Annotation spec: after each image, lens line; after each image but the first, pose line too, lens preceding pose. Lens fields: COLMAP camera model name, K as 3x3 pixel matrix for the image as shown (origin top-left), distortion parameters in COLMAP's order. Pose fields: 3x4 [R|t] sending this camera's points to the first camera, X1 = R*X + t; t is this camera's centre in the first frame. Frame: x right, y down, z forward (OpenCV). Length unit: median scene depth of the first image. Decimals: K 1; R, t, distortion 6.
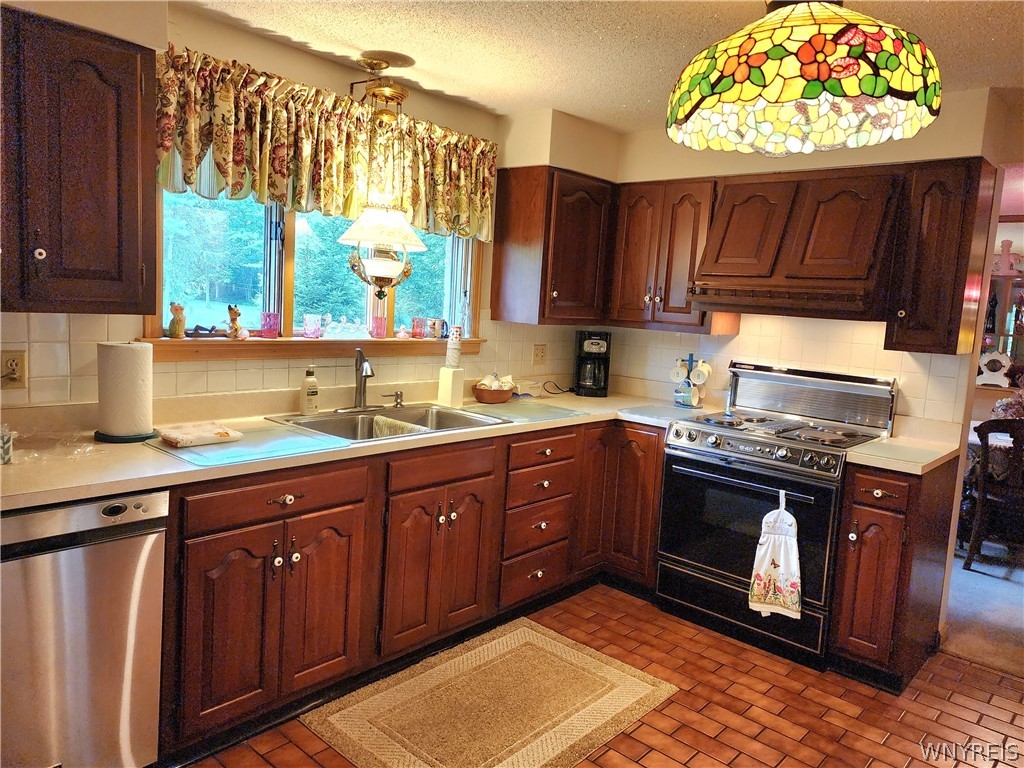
lens RADIAL K [[682.0, 0, 505.4], [0, 682.0, 381.1], [0, 0, 1]] dist [0.041684, -0.009148]
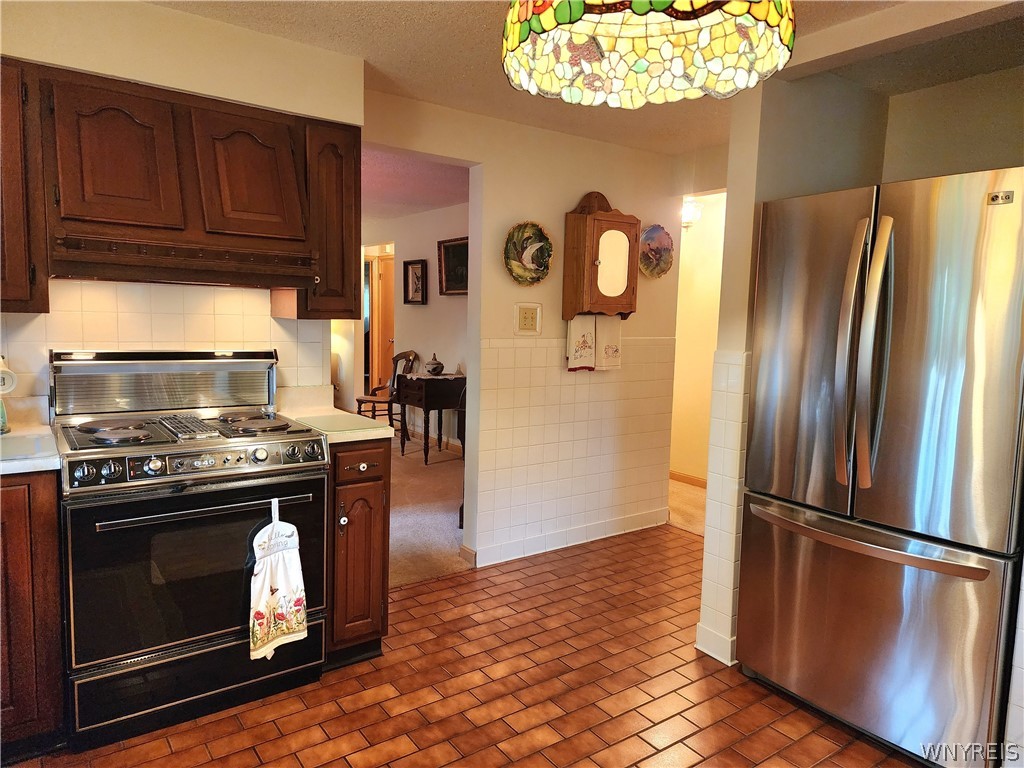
lens RADIAL K [[682.0, 0, 508.0], [0, 682.0, 382.6], [0, 0, 1]] dist [0.041684, -0.009148]
pose [[0.240655, -0.155514, 0.958071, -0.286553], [0.105710, 0.985409, 0.133398, -0.055270], [-0.964837, 0.069175, 0.253583, 0.518195]]
